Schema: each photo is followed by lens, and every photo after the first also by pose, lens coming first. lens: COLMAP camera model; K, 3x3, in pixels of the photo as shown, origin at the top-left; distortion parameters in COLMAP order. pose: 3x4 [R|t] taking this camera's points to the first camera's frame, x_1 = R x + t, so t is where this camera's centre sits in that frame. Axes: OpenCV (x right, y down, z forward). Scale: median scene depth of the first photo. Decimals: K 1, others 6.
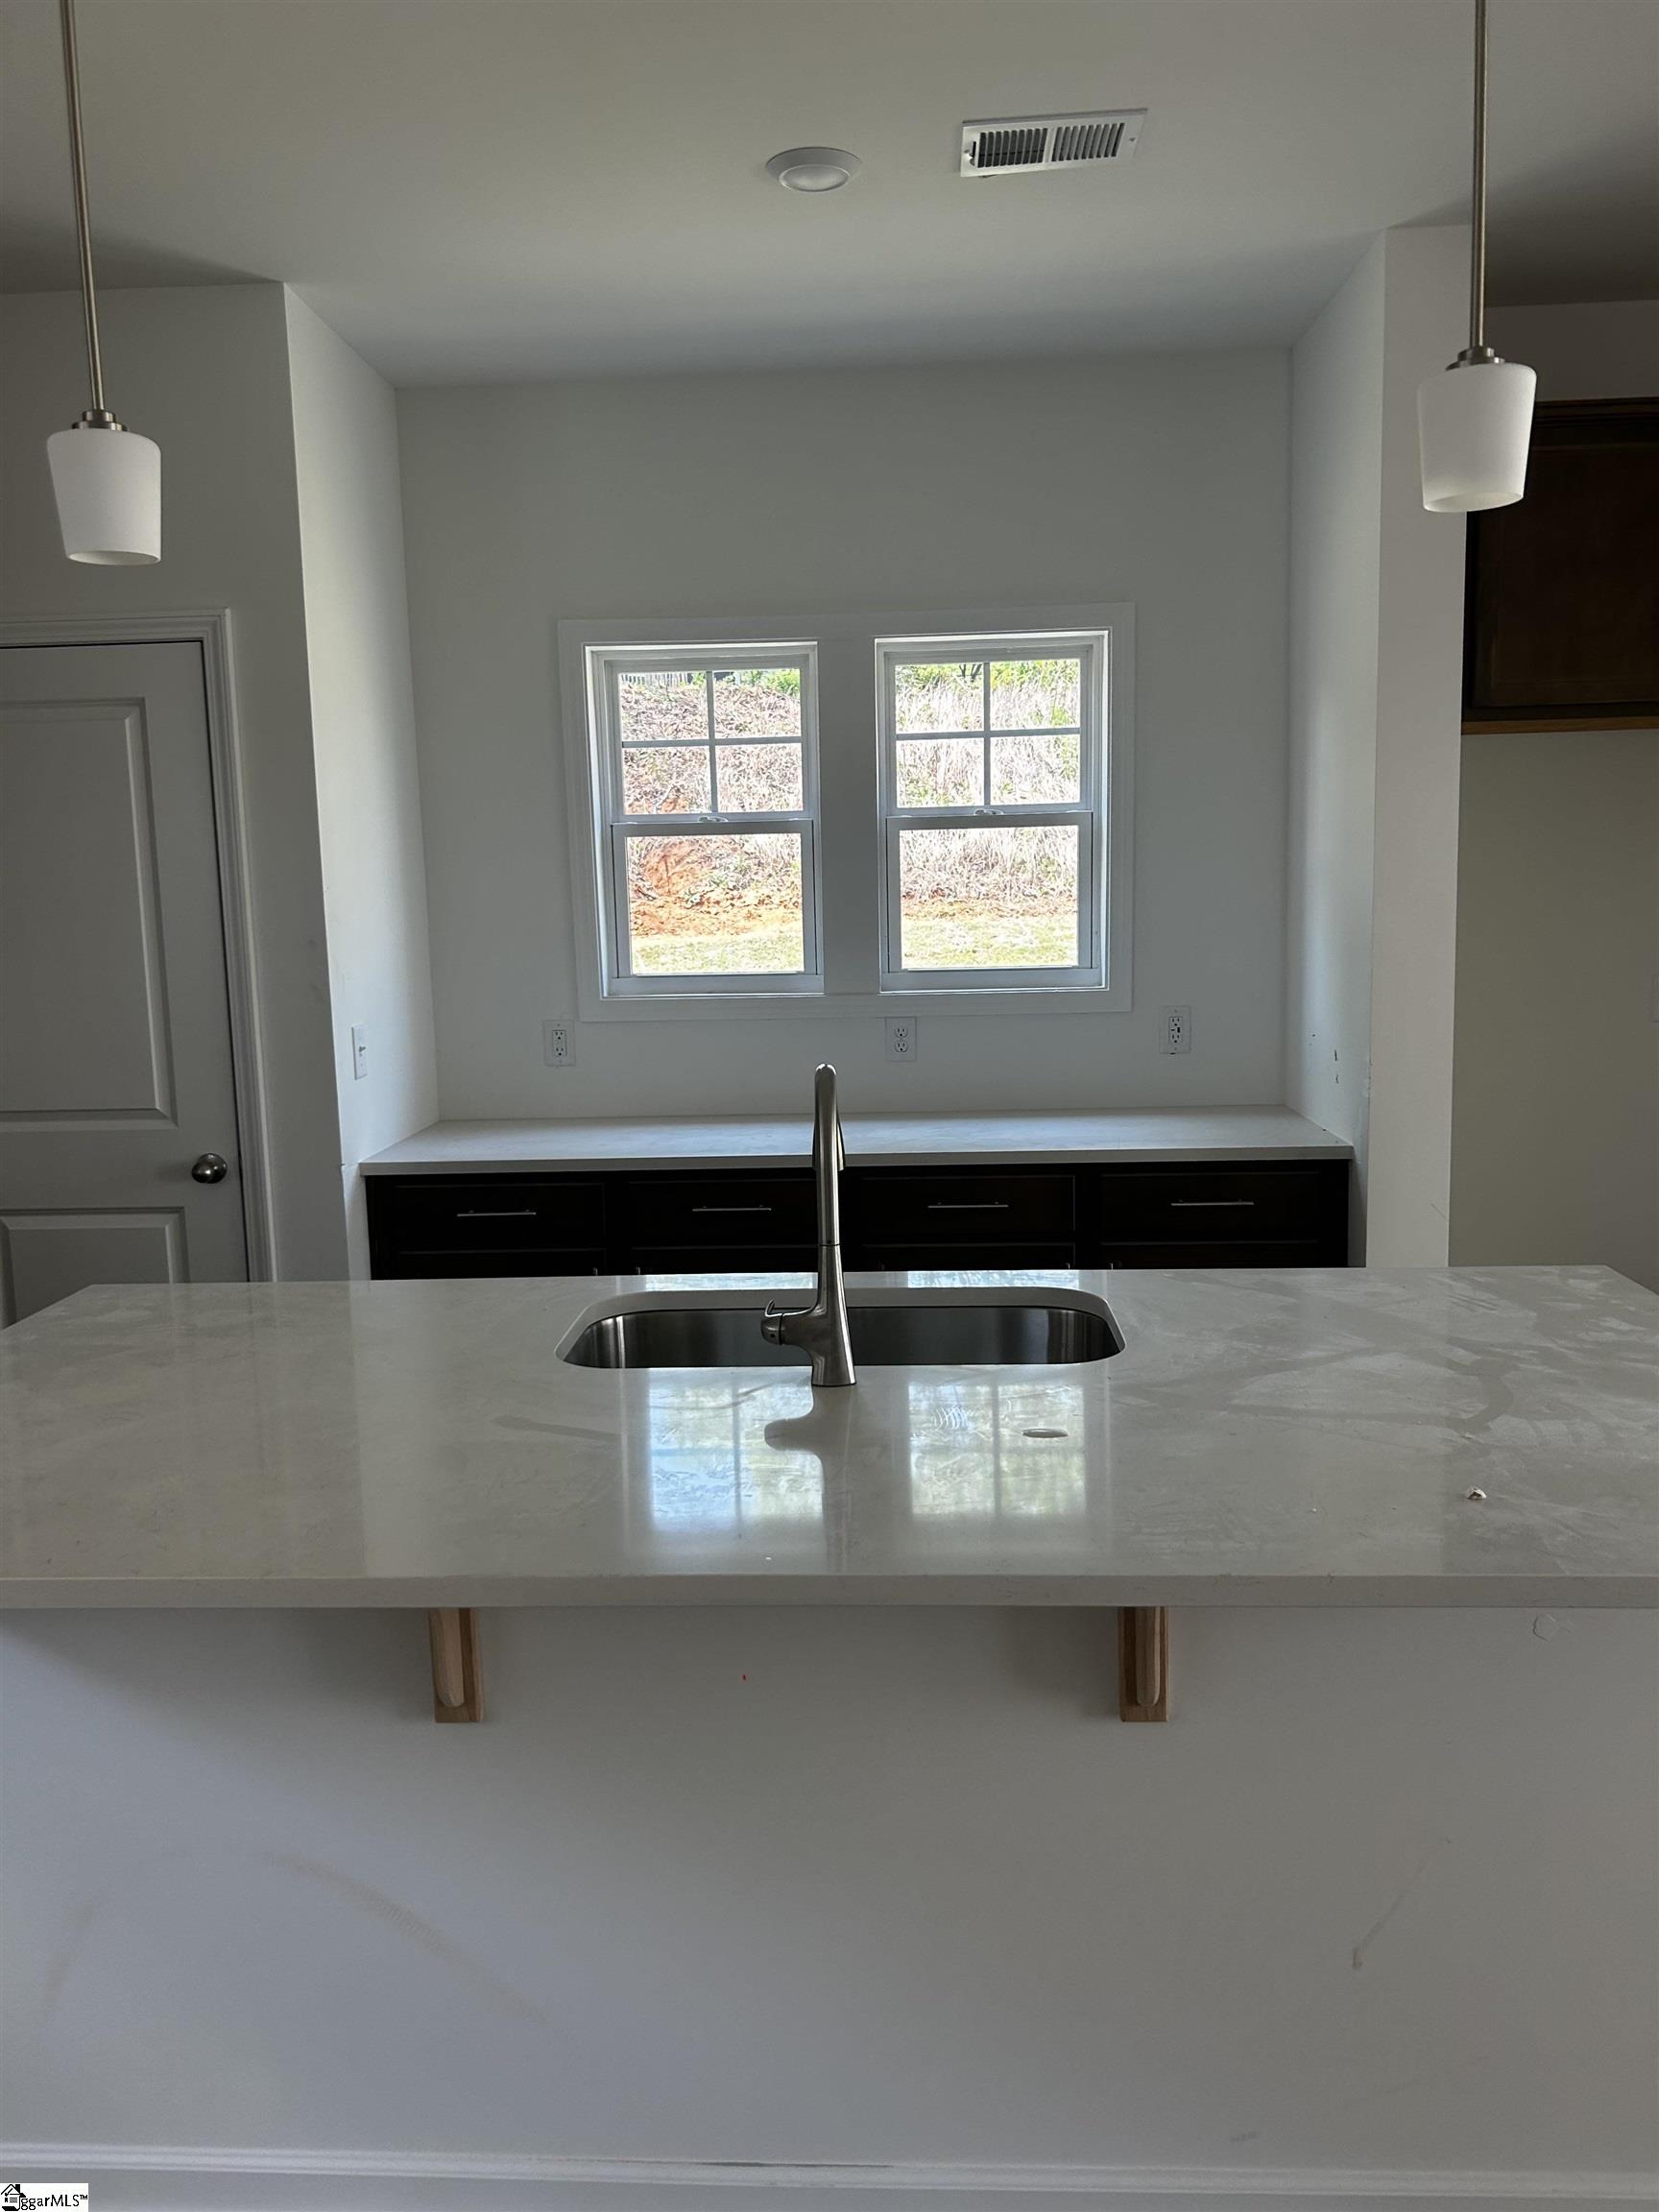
lens RADIAL K [[1686.0, 0, 819.2], [0, 1686.0, 1098.6], [0, 0, 1]] dist [0.032005, -0.002300]
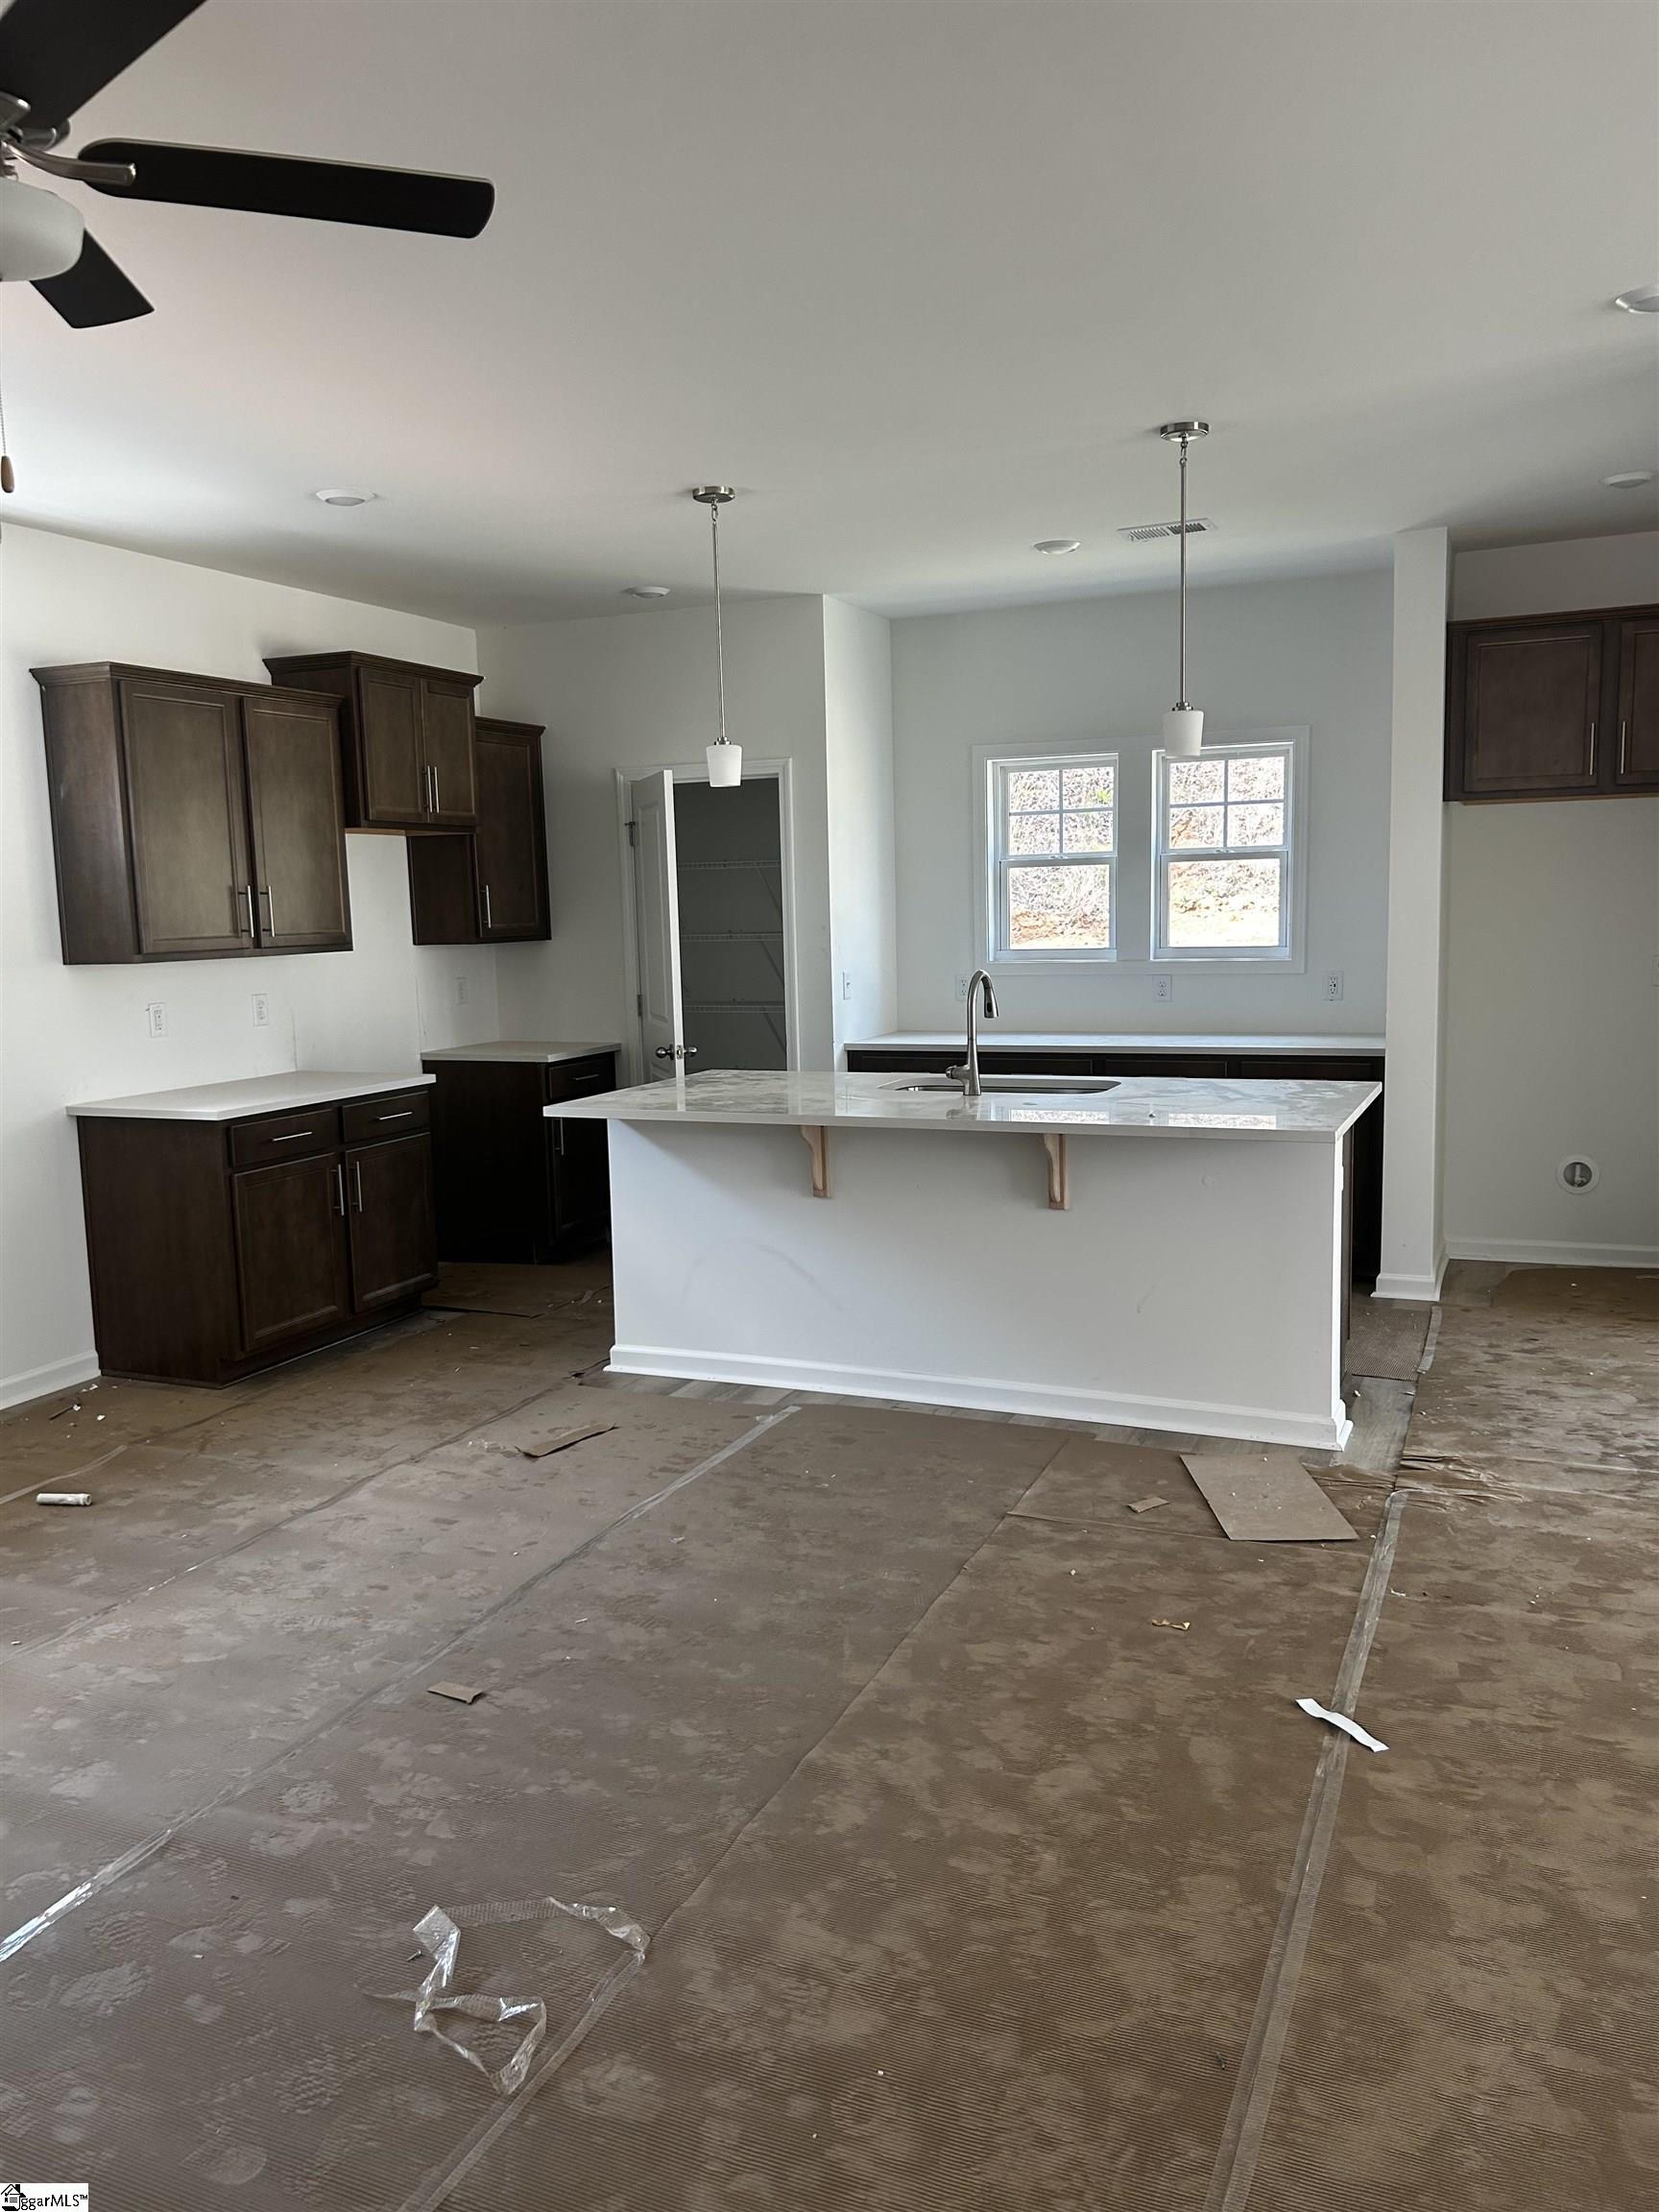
lens RADIAL K [[1686.0, 0, 832.6], [0, 1686.0, 1107.4], [0, 0, 1]] dist [0.032005, -0.002300]
pose [[0.939265, 0.042047, -0.340607, 0.315839], [-0.041569, 0.999098, 0.008706, 0.081710], [0.340666, 0.005981, 0.940165, -0.681987]]
